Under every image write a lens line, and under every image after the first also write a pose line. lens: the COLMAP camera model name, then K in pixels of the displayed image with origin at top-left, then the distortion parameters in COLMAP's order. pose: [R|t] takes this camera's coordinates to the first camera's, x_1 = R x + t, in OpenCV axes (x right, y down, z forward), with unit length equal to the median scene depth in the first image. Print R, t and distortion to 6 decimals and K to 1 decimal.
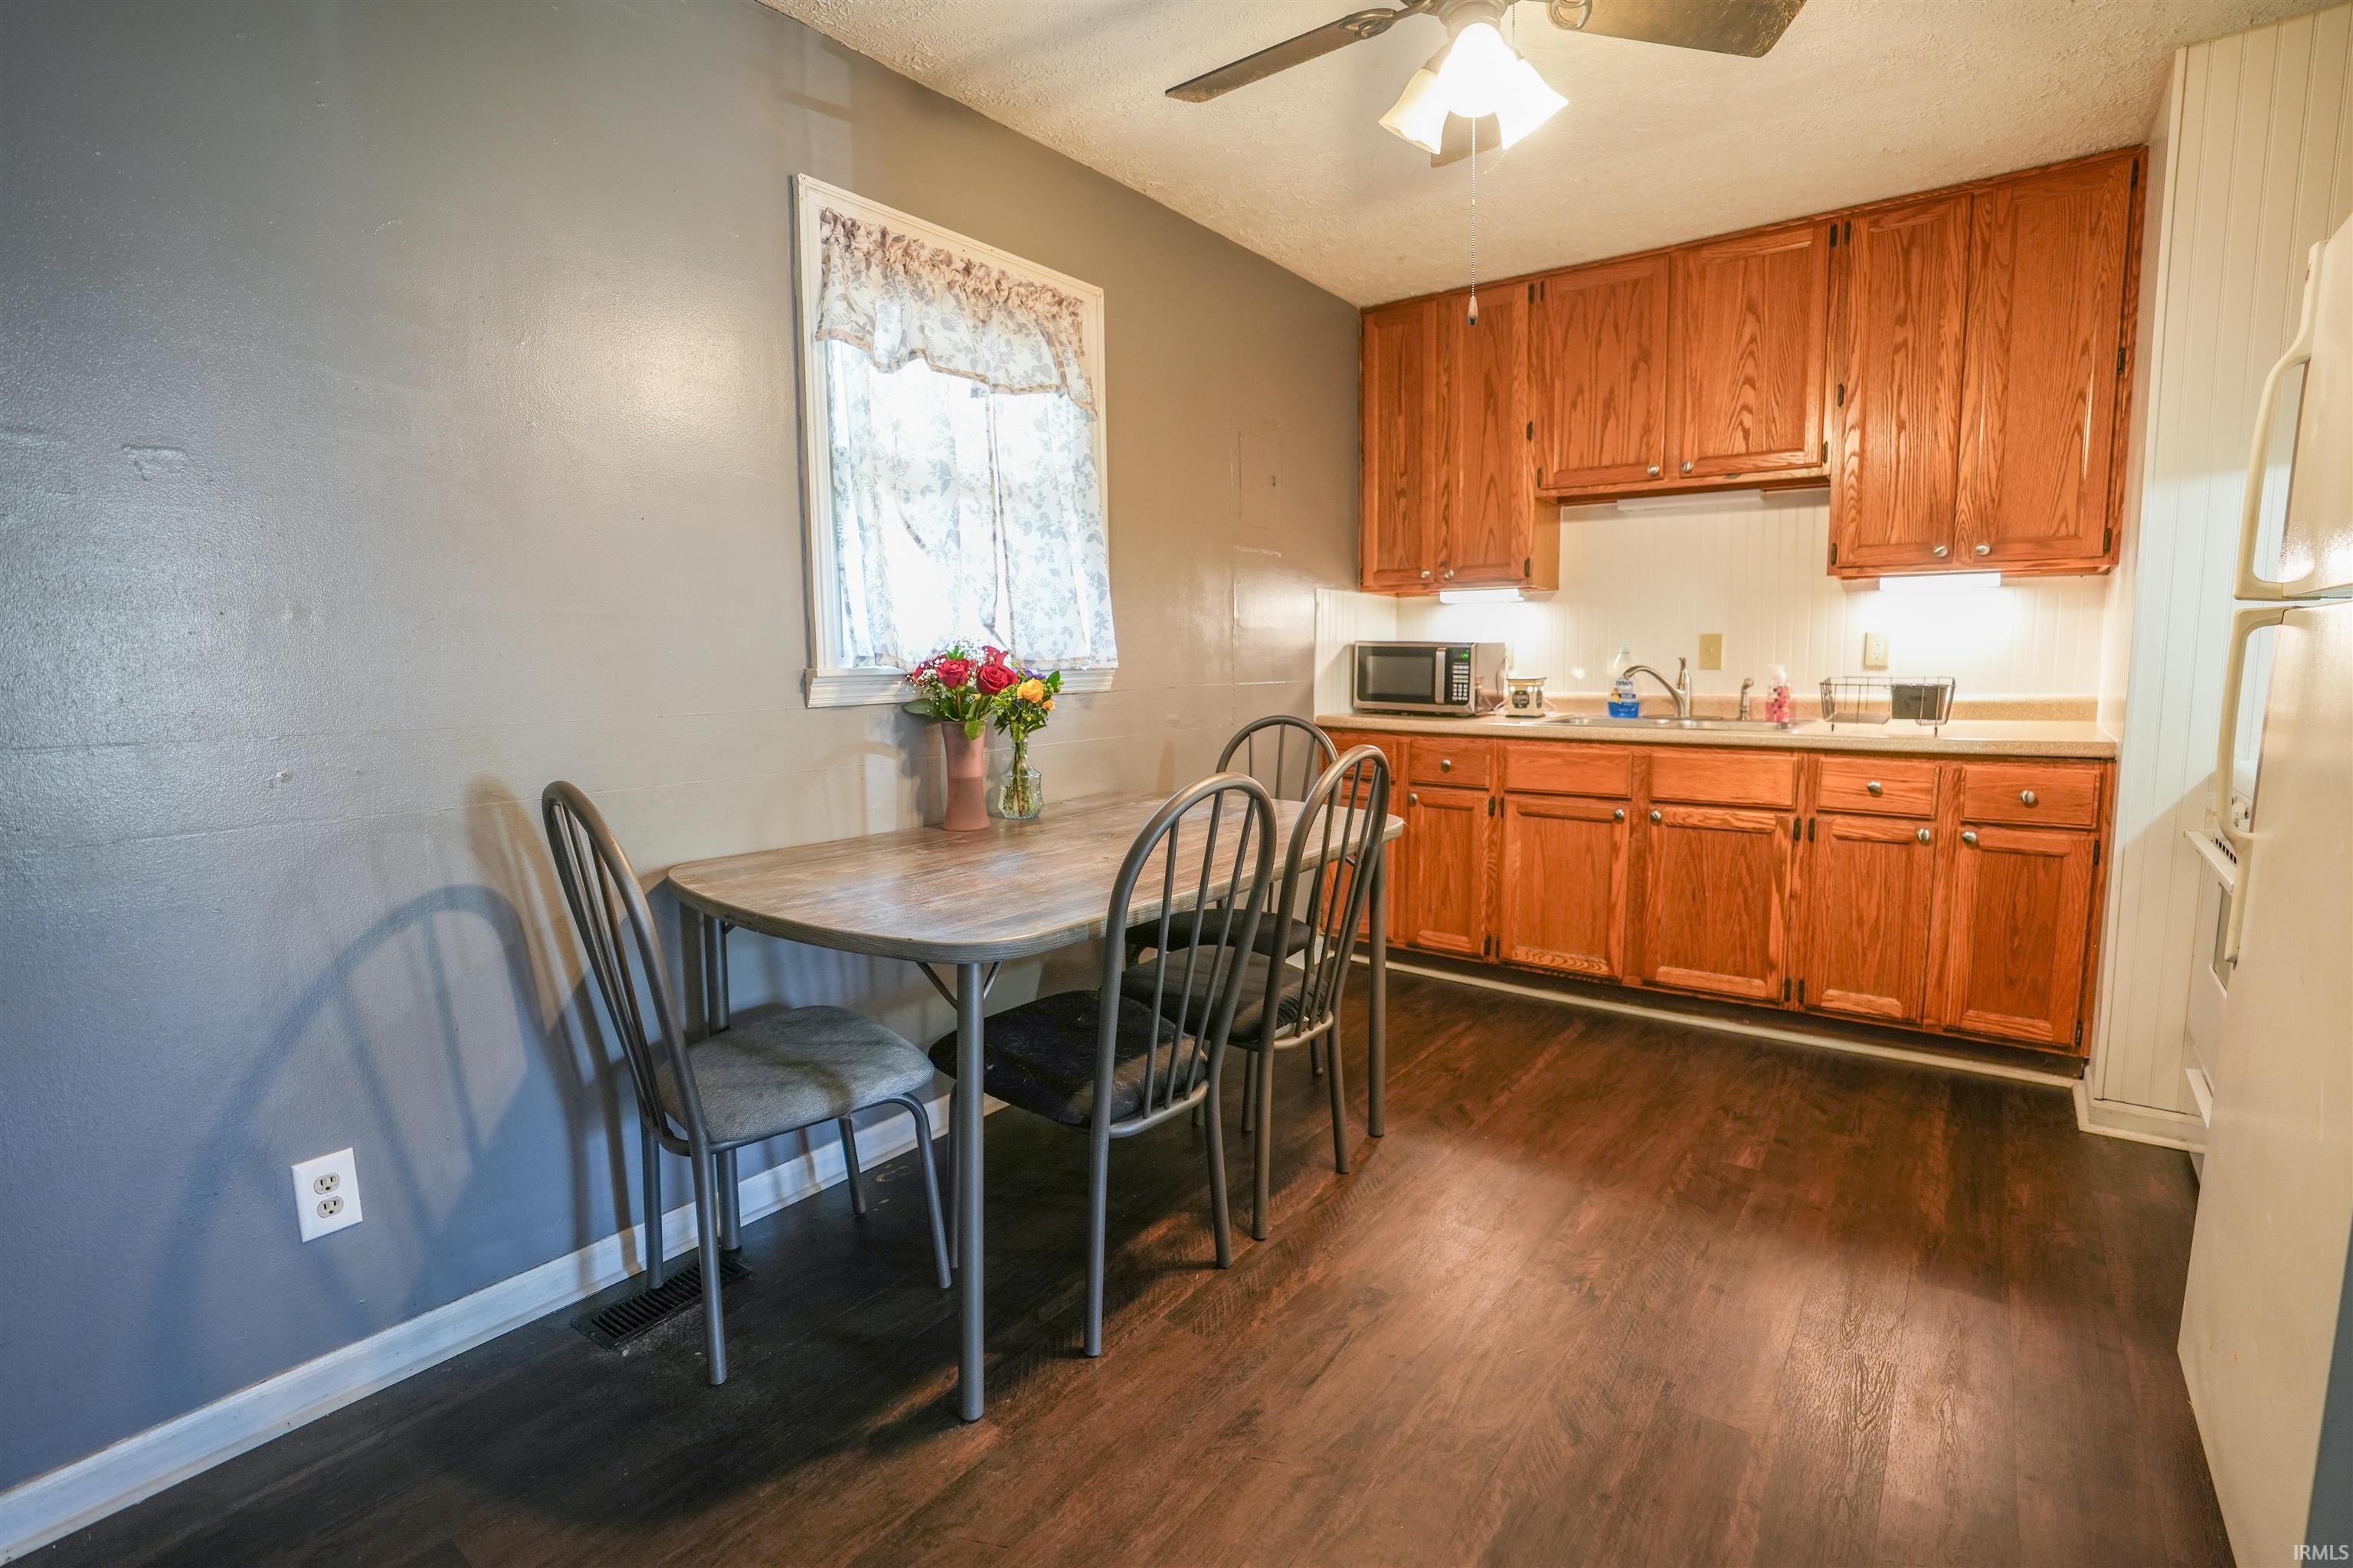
lens RADIAL K [[1182.1, 0, 1176.5], [0, 1182.1, 784.0], [0, 0, 1]] dist [-0.083758, 0.031376]
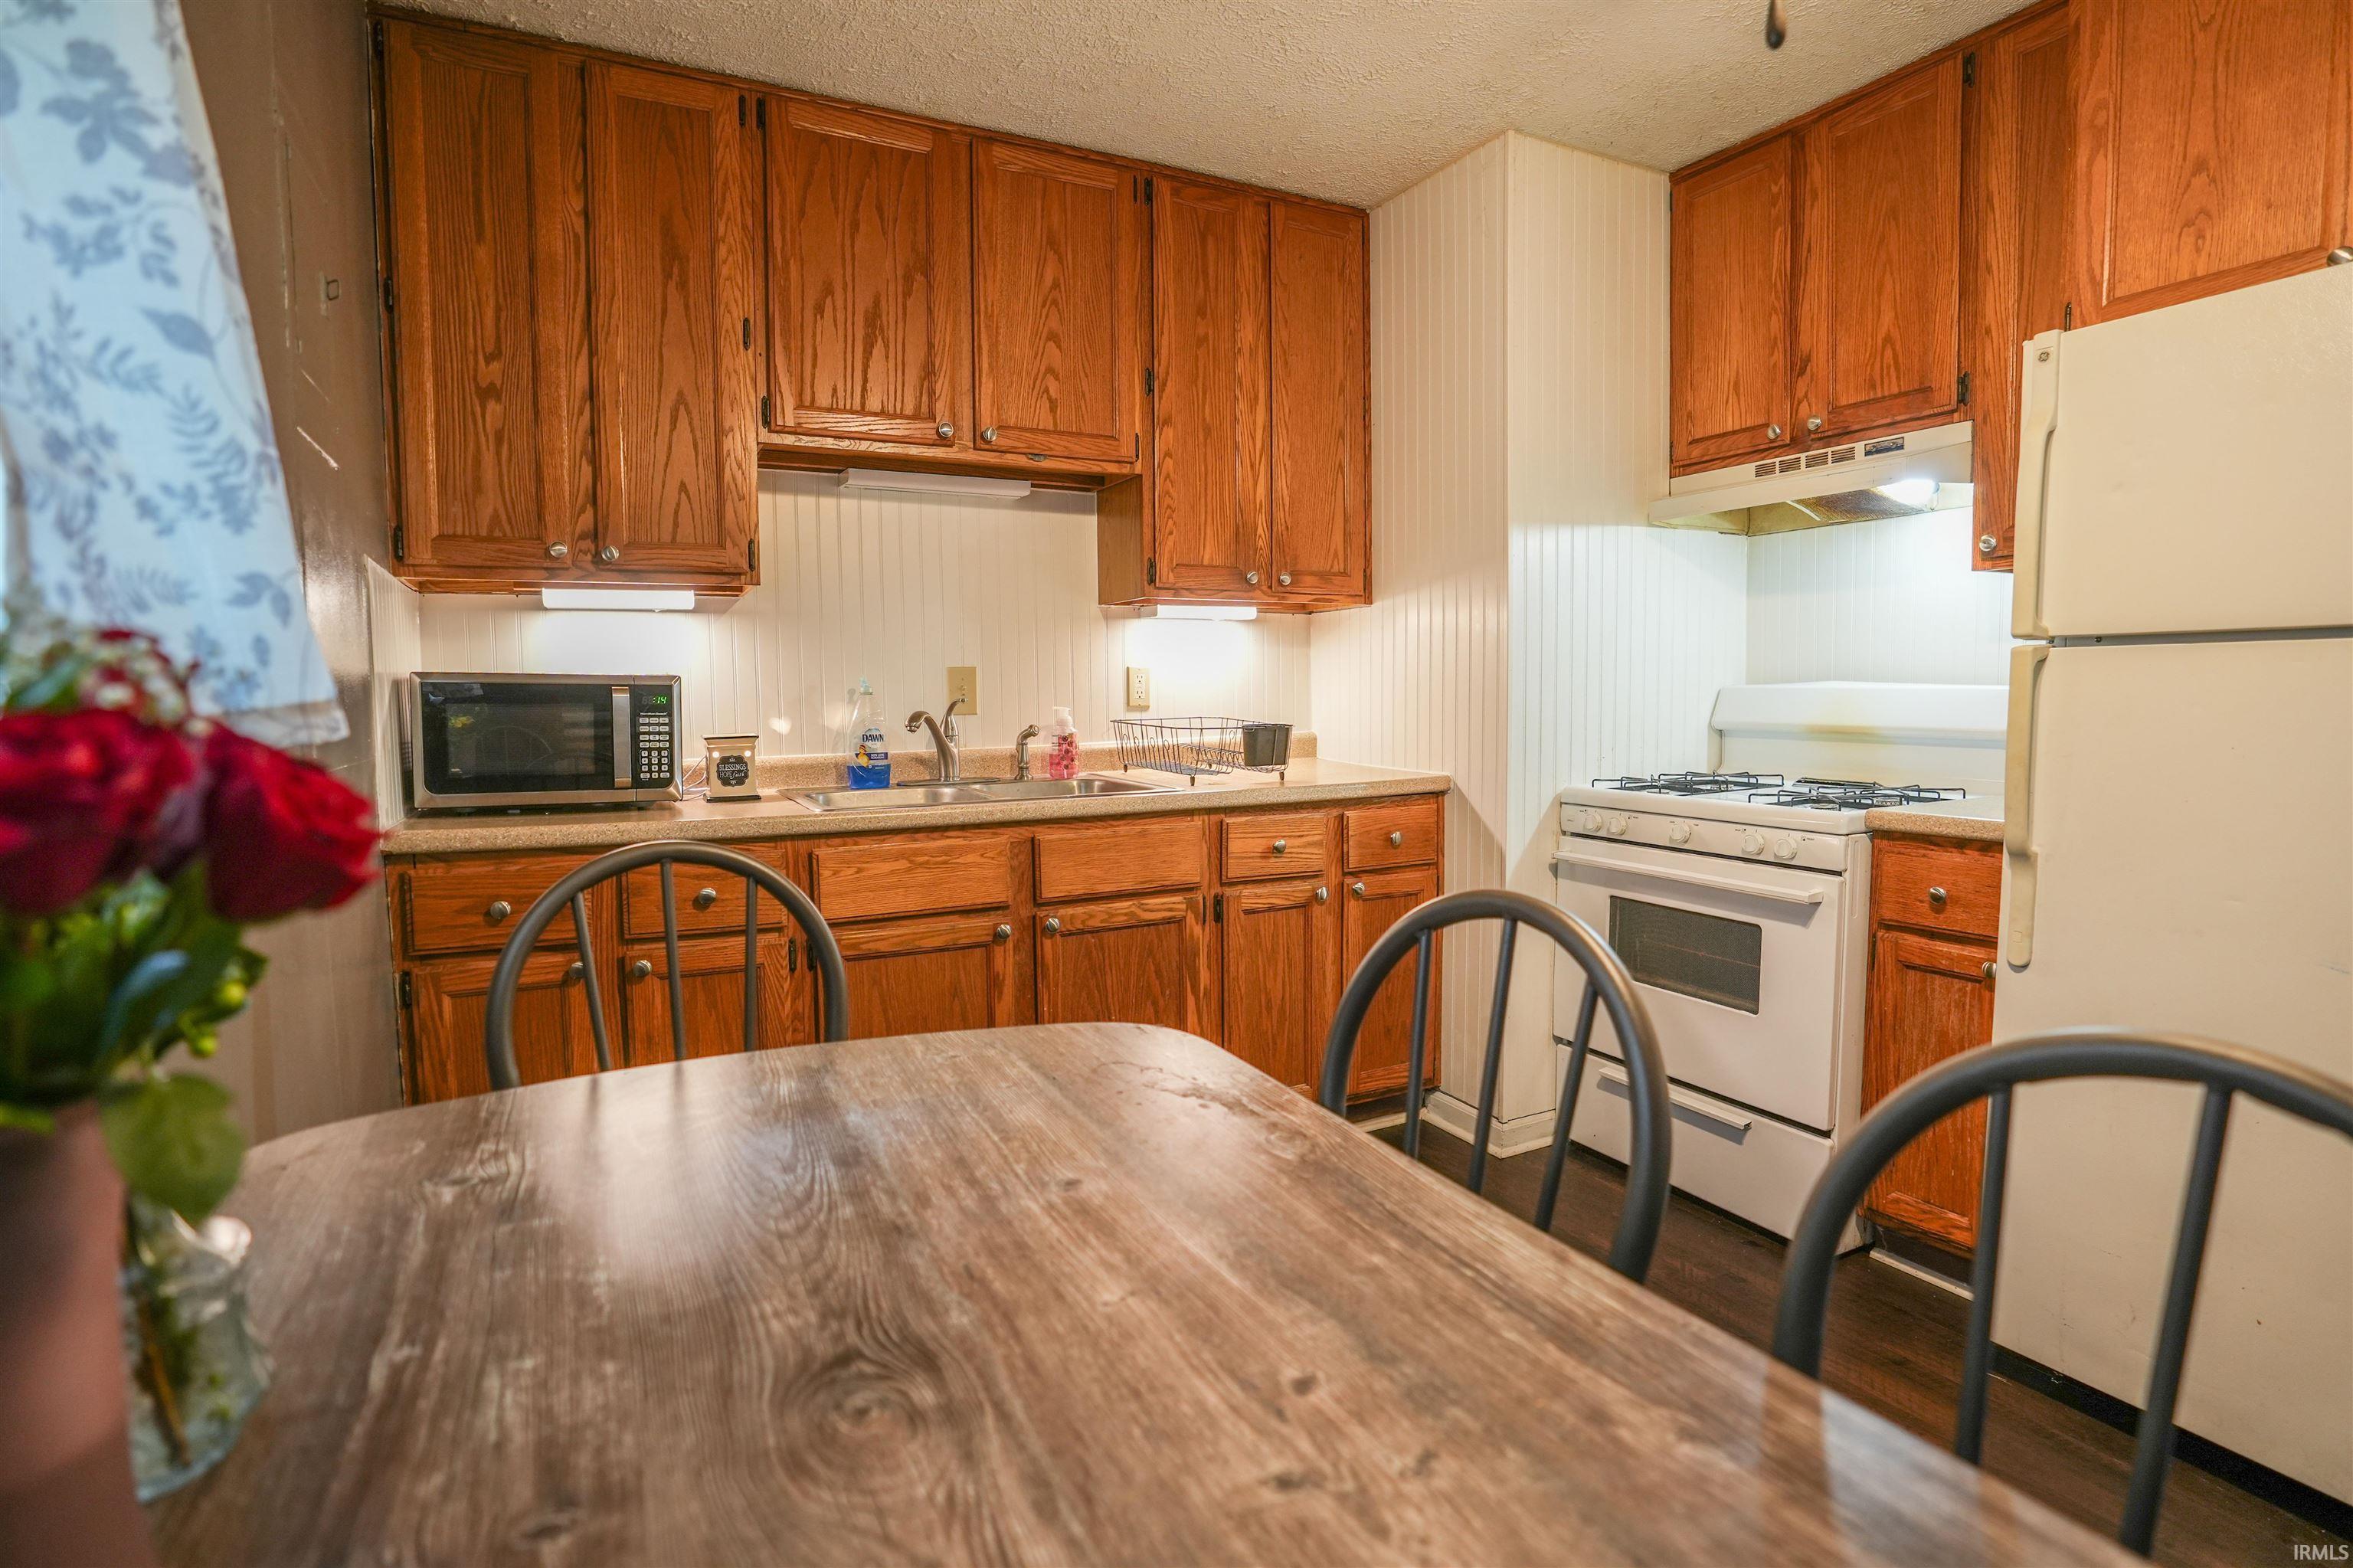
lens RADIAL K [[1182.1, 0, 1176.5], [0, 1182.1, 784.0], [0, 0, 1]] dist [-0.083758, 0.031376]
pose [[0.398157, -0.065381, 0.914984, -0.198570], [0.104301, 0.994215, 0.025656, -0.066053], [-0.911368, 0.085219, 0.402673, 0.634970]]
